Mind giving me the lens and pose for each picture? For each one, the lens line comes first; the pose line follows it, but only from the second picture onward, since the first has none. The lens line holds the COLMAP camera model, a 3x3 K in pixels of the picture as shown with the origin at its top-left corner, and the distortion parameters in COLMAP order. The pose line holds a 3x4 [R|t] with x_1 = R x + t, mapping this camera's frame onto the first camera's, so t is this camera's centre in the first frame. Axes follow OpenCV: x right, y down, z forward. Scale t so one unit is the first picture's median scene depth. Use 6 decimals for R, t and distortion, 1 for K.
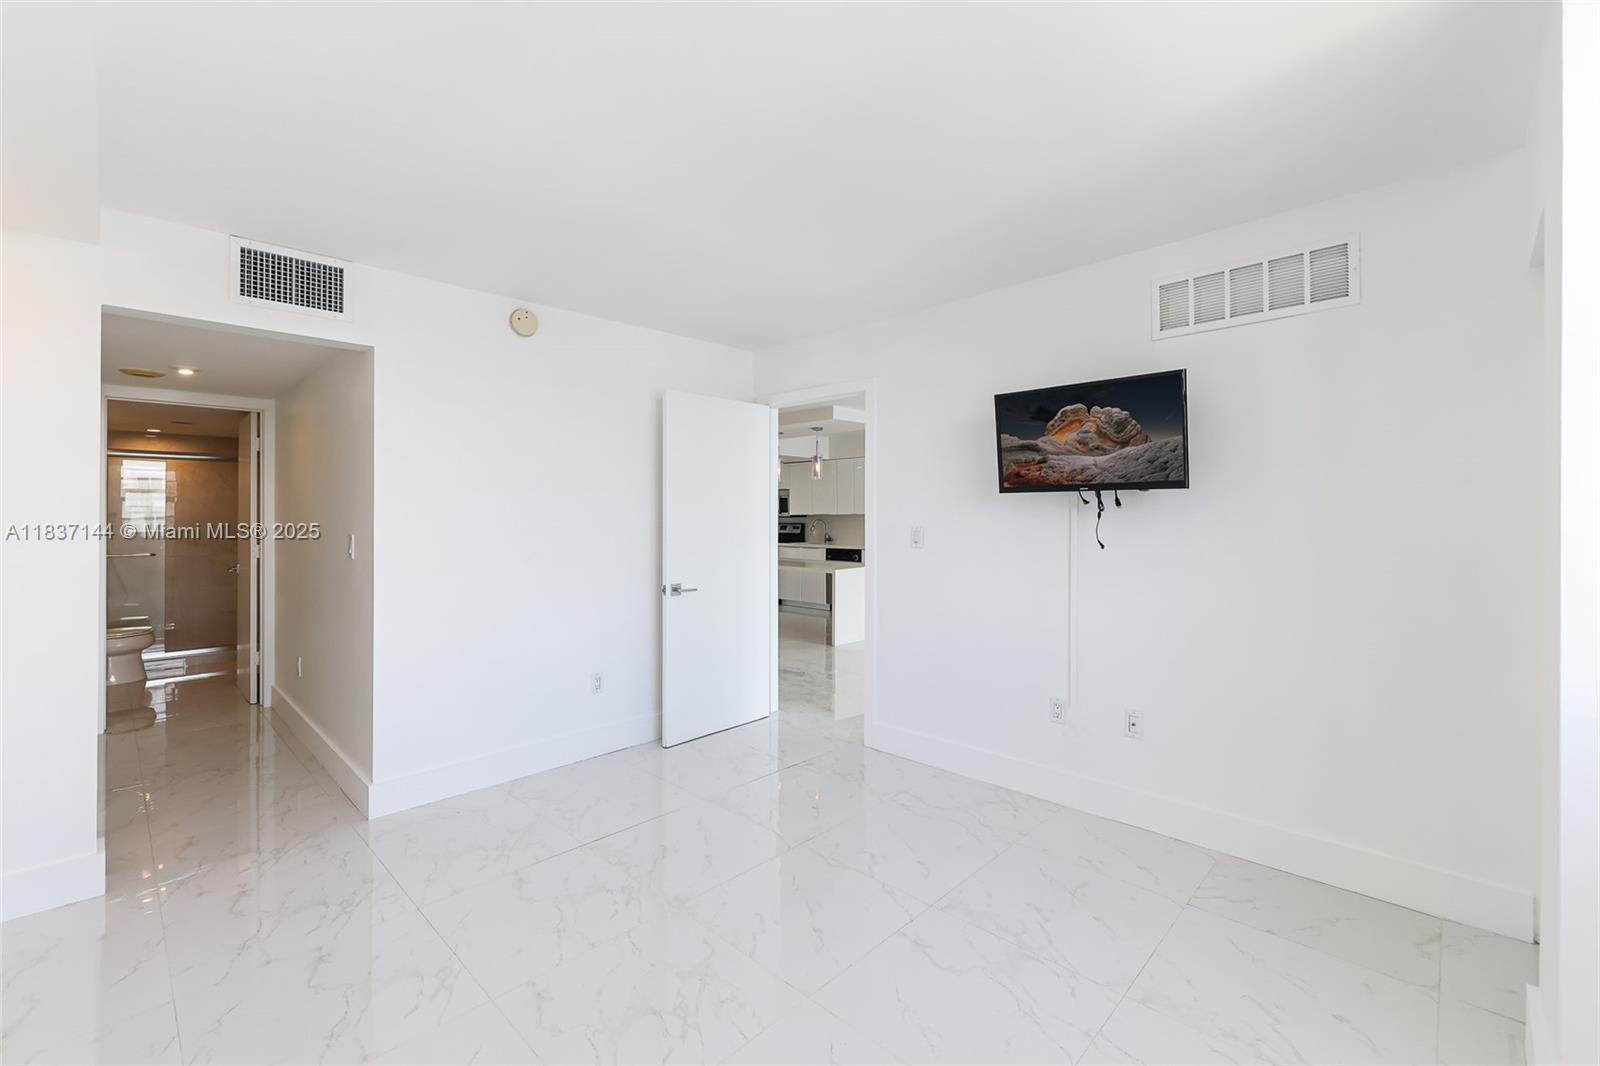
lens RADIAL K [[678.7, 0, 783.8], [0, 678.7, 511.2], [0, 0, 1]] dist [-0.002889, 0.000981]
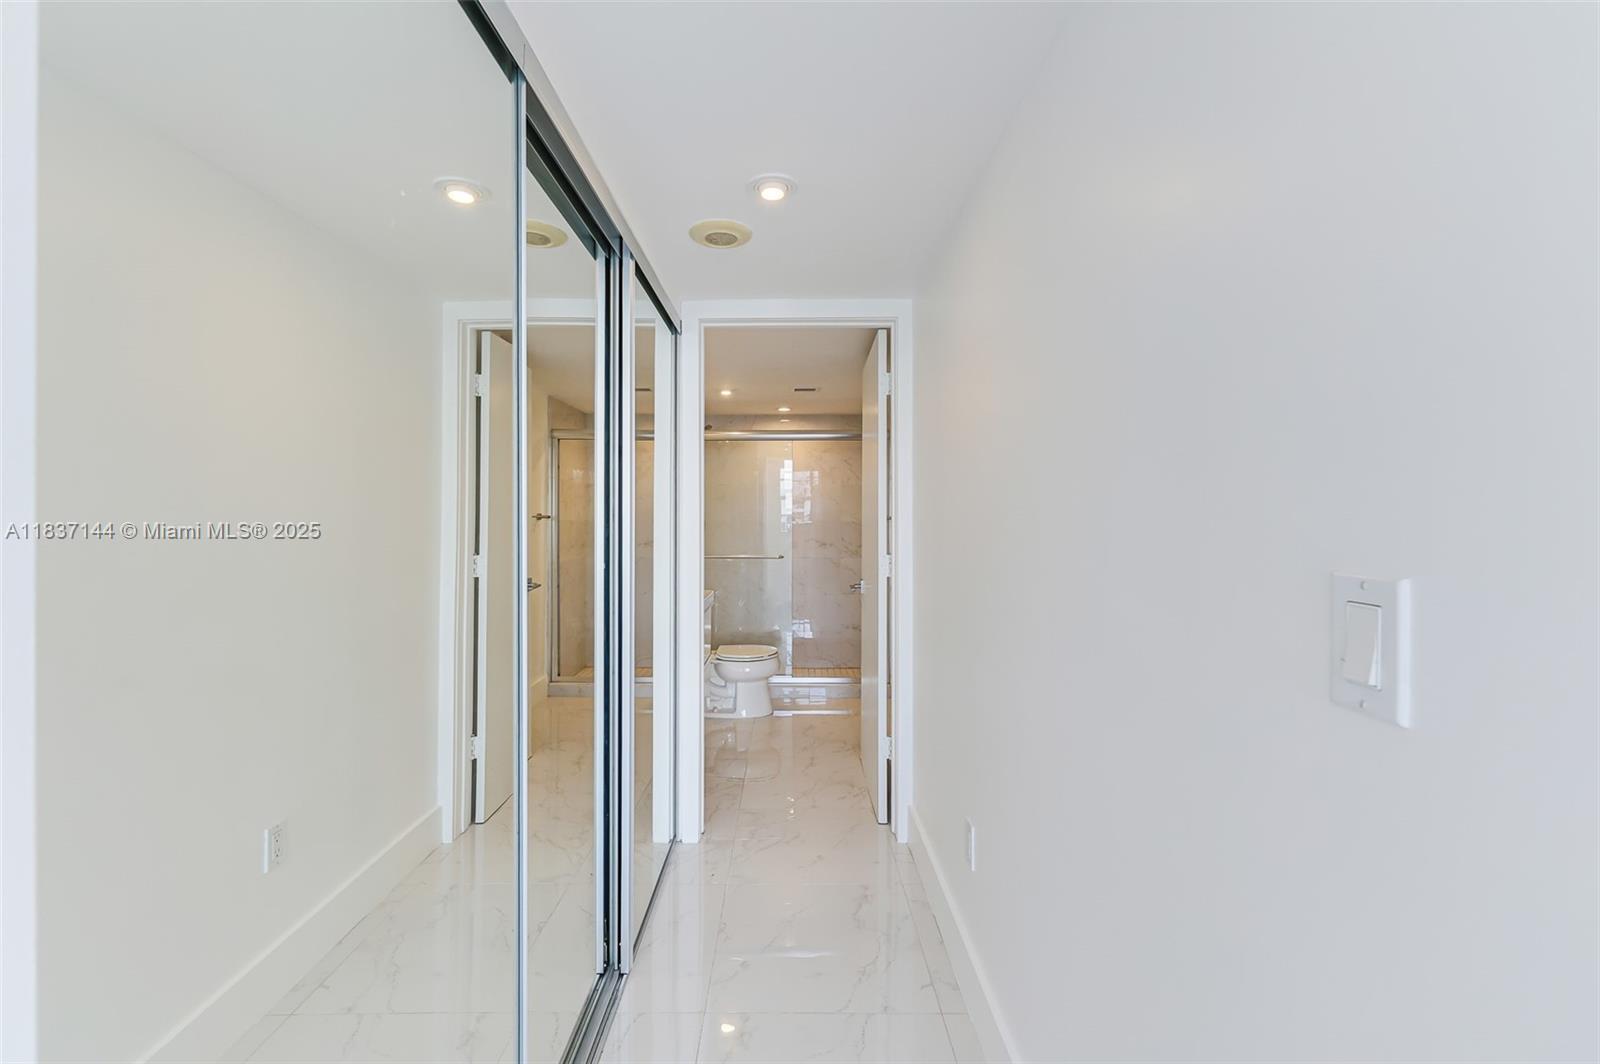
lens RADIAL K [[678.7, 0, 800.1], [0, 678.7, 521.8], [0, 0, 1]] dist [-0.002889, 0.000981]
pose [[0.717038, 0.008171, -0.696986, -0.372096], [0.002635, 0.999892, 0.014433, 0.010656], [0.697029, -0.012185, 0.716939, 0.464524]]
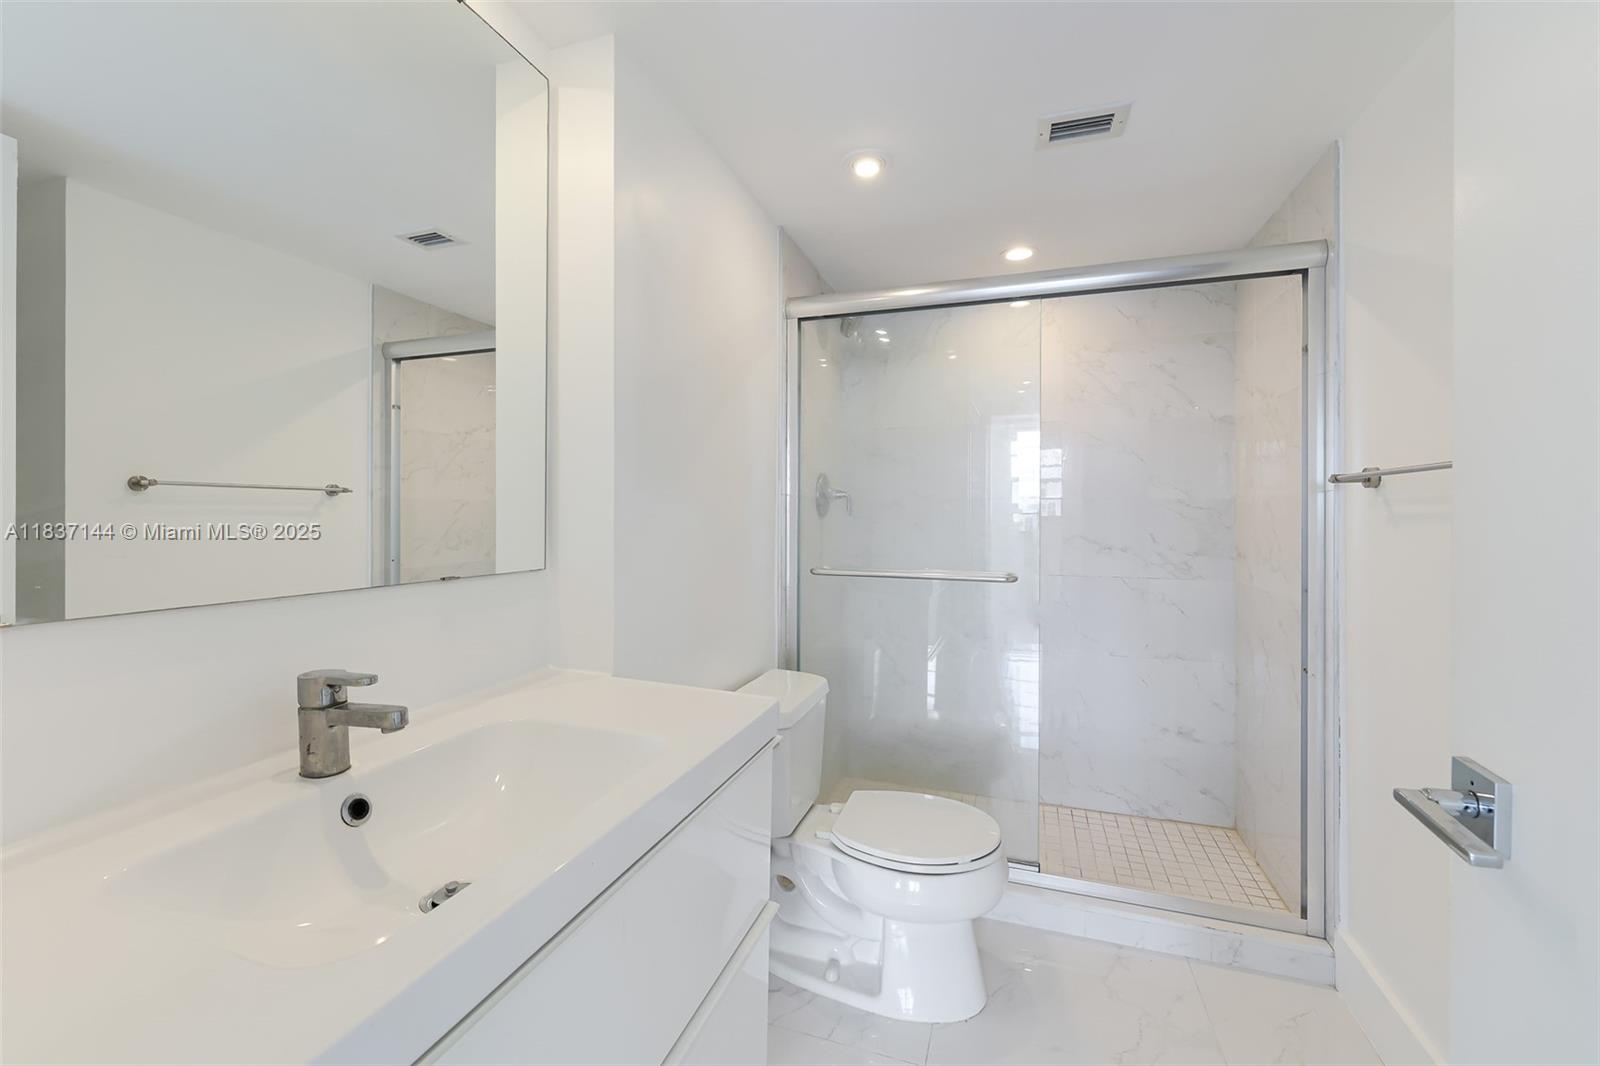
lens RADIAL K [[678.7, 0, 801.8], [0, 678.7, 523.5], [0, 0, 1]] dist [-0.002889, 0.000981]
pose [[0.447626, 0.009765, -0.894167, -0.734116], [0.006637, 0.999877, 0.014243, 0.034074], [0.894196, -0.012310, 0.447506, 0.820447]]
